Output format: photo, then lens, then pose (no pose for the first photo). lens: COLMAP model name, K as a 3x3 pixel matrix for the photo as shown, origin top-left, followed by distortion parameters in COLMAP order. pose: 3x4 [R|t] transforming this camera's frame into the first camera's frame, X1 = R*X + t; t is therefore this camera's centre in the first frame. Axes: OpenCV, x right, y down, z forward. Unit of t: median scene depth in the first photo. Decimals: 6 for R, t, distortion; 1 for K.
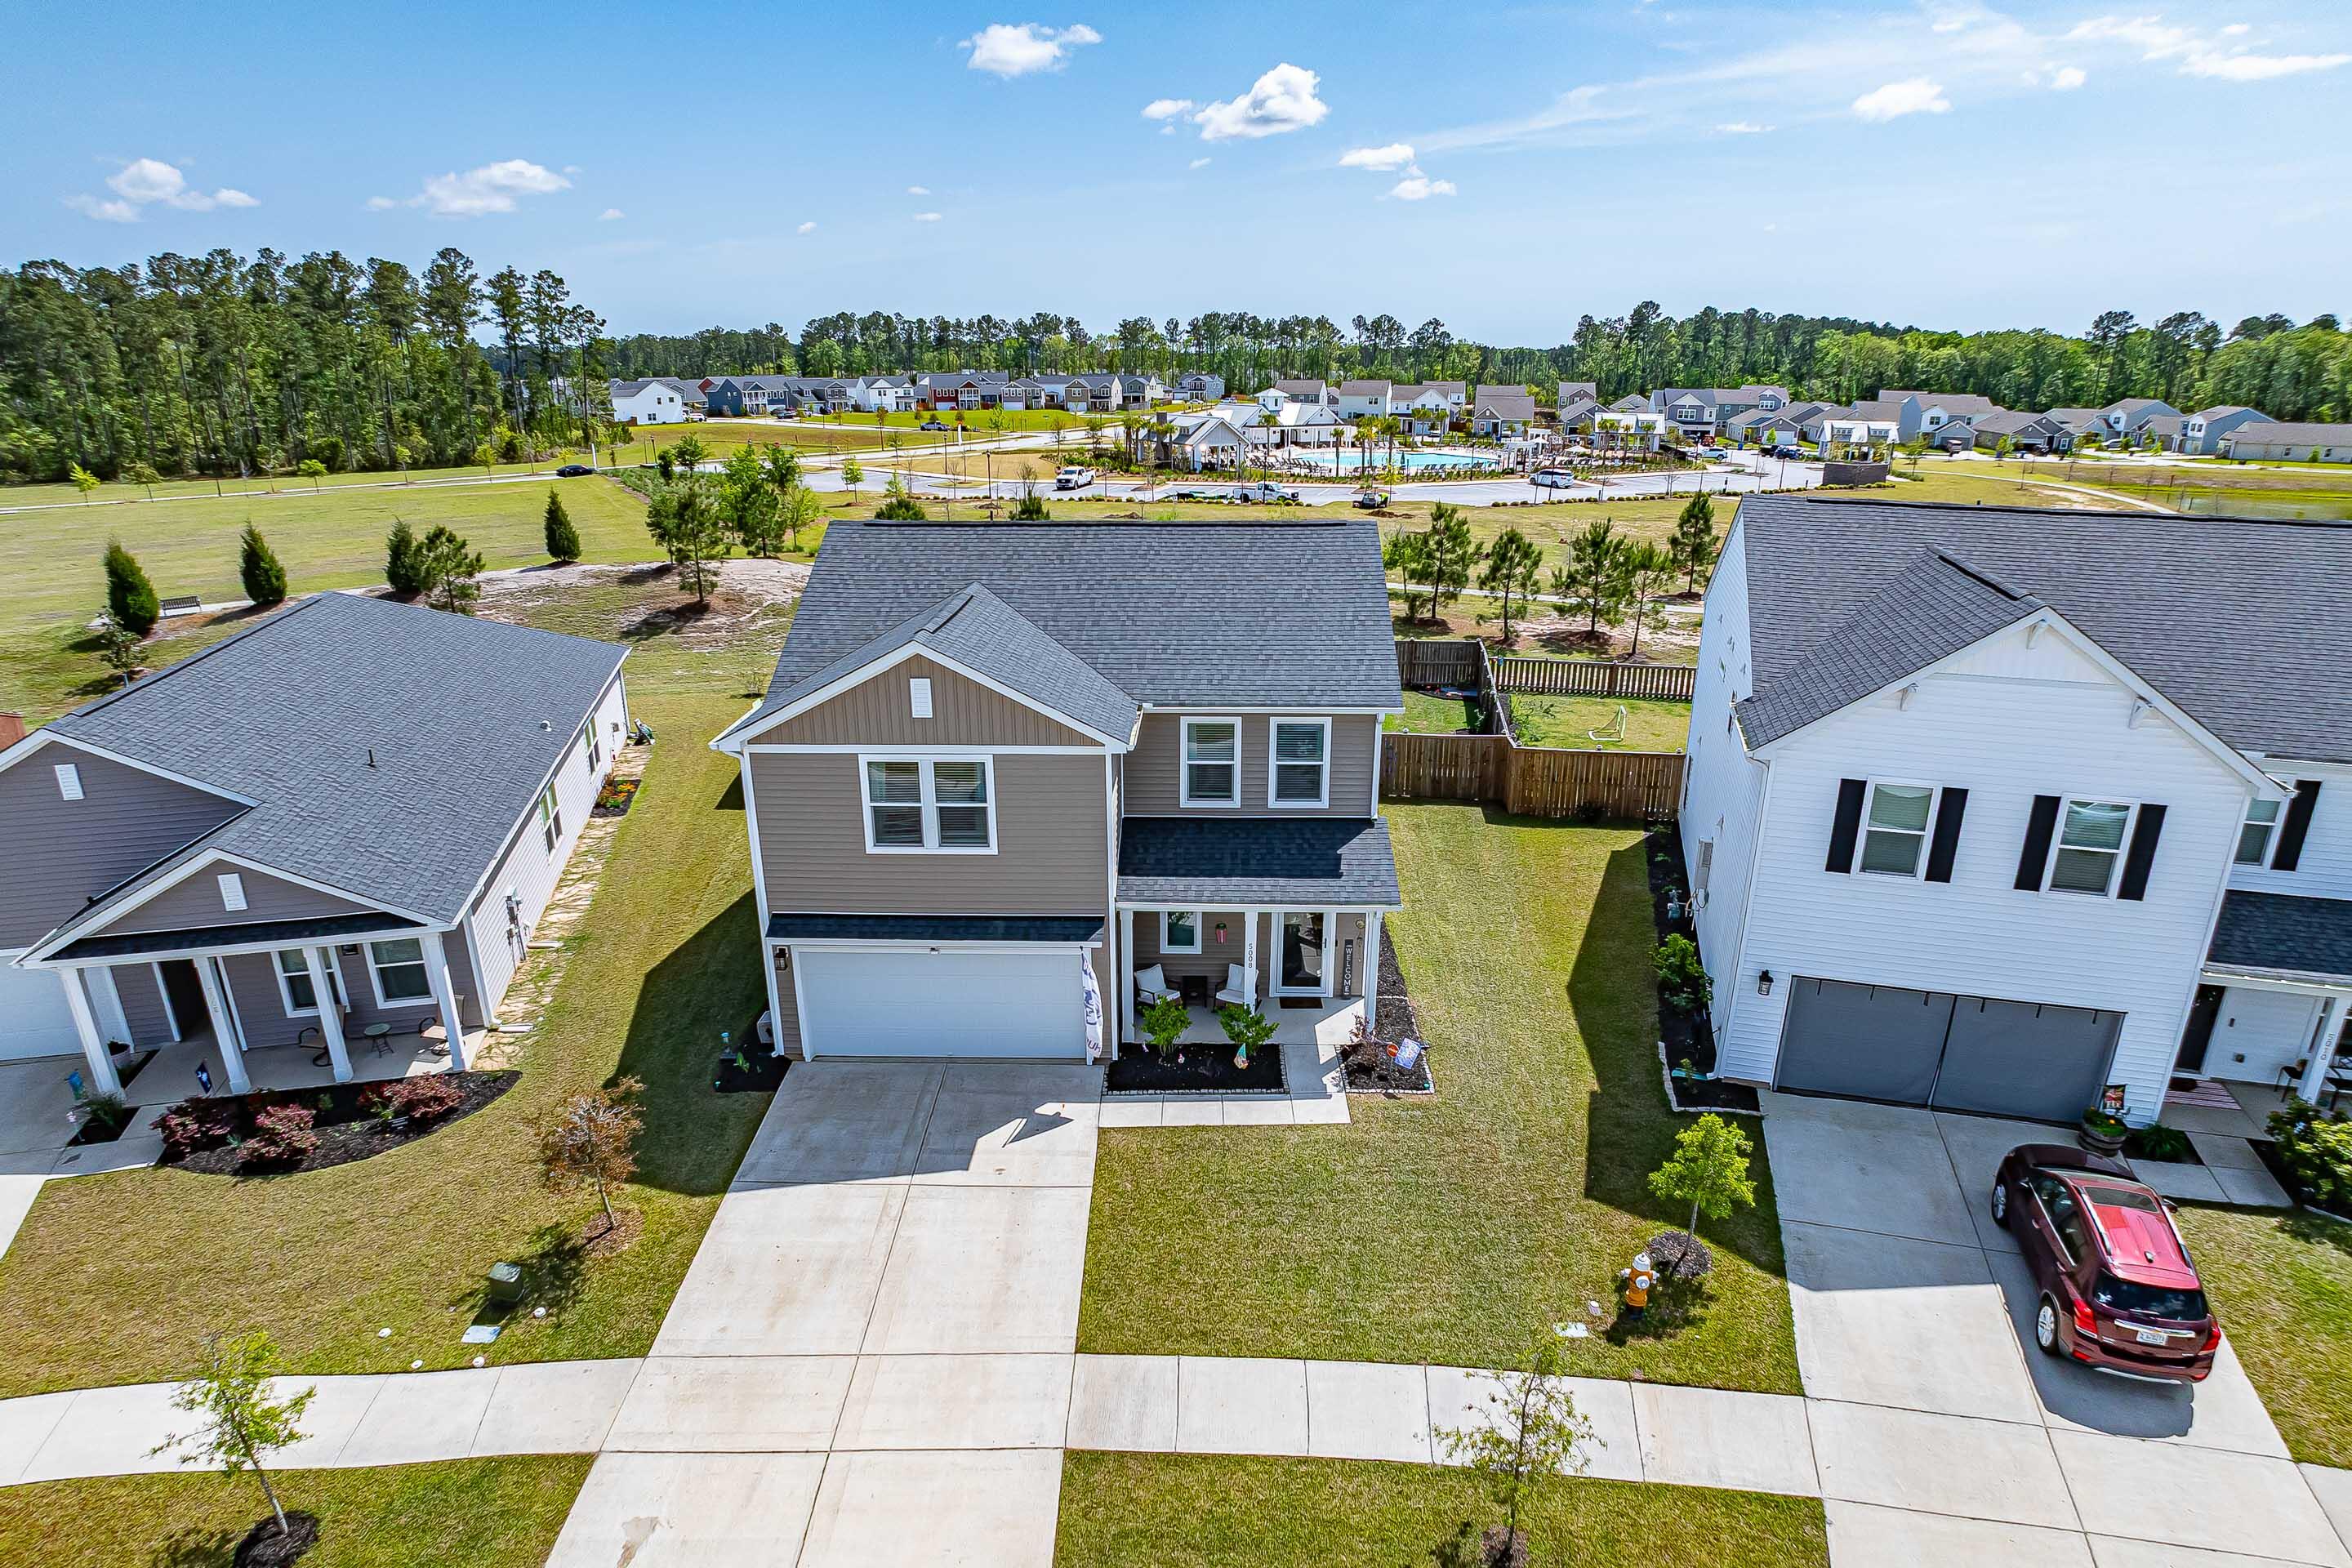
lens RADIAL K [[1300.8, 0, 1185.7], [0, 1300.8, 806.9], [0, 0, 1]] dist [-0.091836, 0.025908]
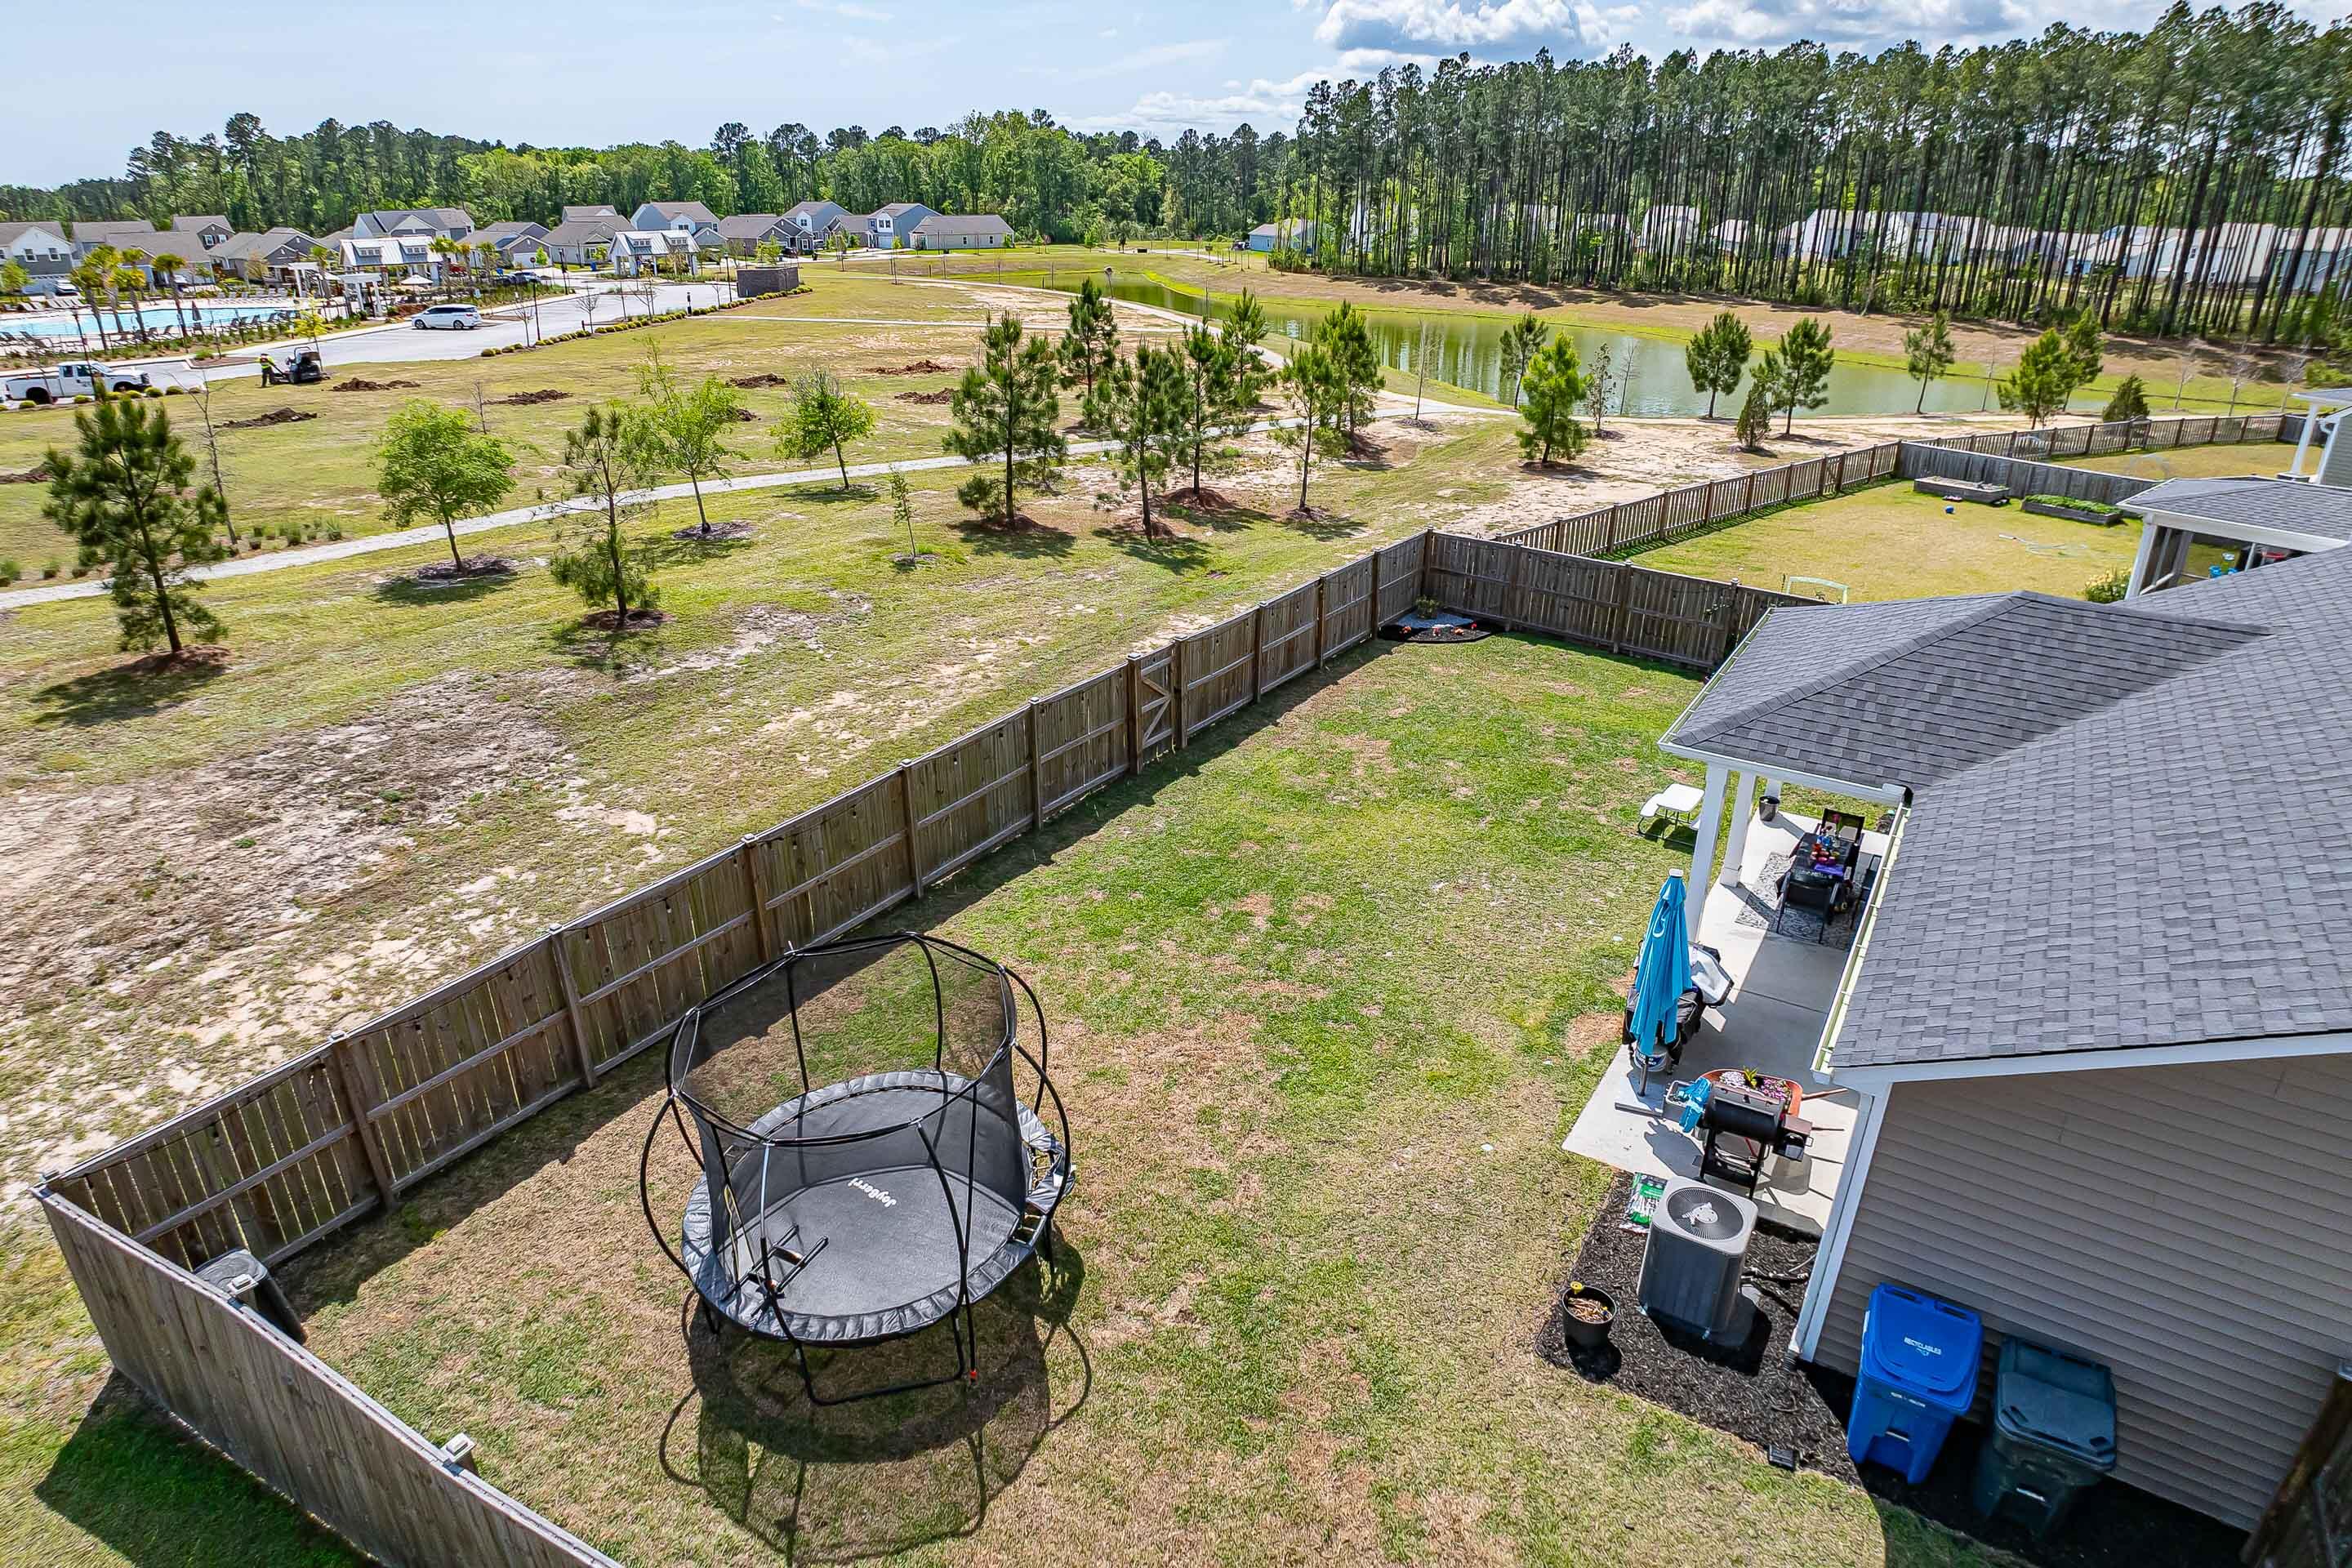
lens RADIAL K [[1318.3, 0, 1168.6], [0, 1318.3, 718.1], [0, 0, 1]] dist [-0.094929, 0.025234]
pose [[0.551849, -0.304035, 0.776547, -0.098974], [0.262981, 0.947107, 0.183926, -0.059091], [-0.791393, 0.102718, 0.602616, 0.236897]]
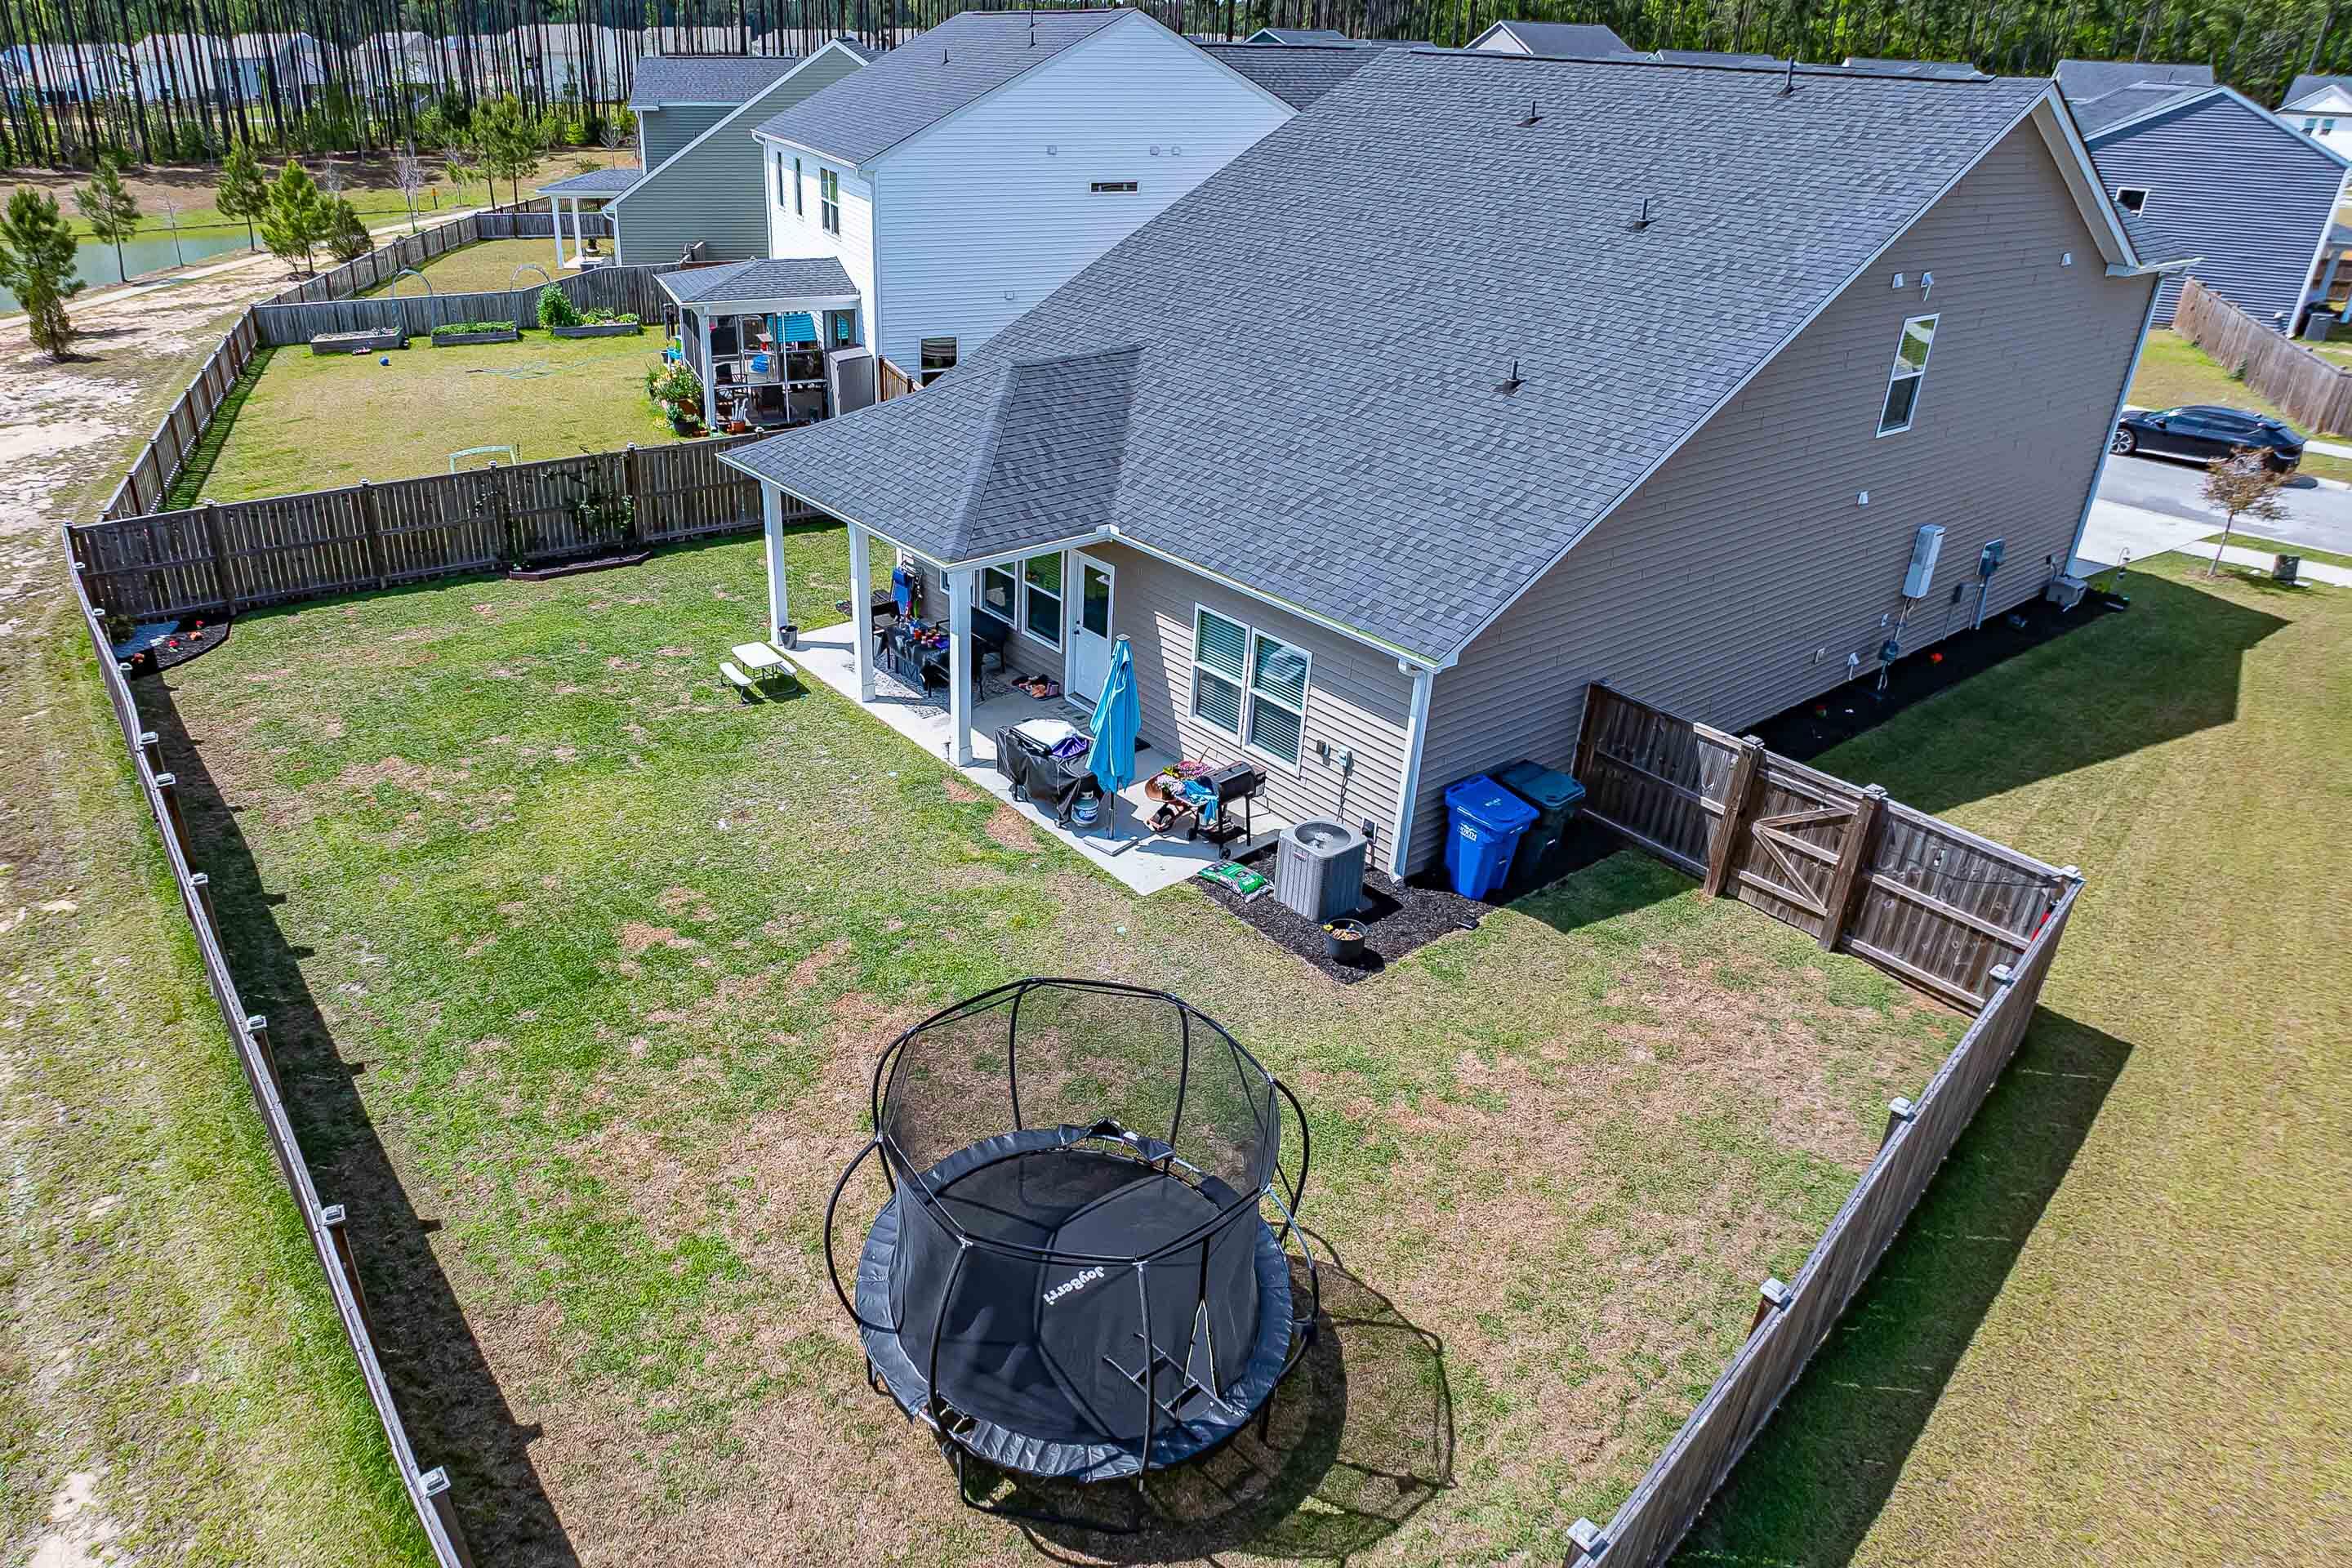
lens RADIAL K [[1489.5, 0, 1041.7], [0, 1489.5, 780.4], [0, 0, 1]] dist [-0.072658, -0.003961]
pose [[-0.596740, -0.370961, 0.711539, -0.099786], [0.243366, 0.761294, 0.601002, -0.083736], [-0.764640, 0.531807, -0.364016, 0.305194]]
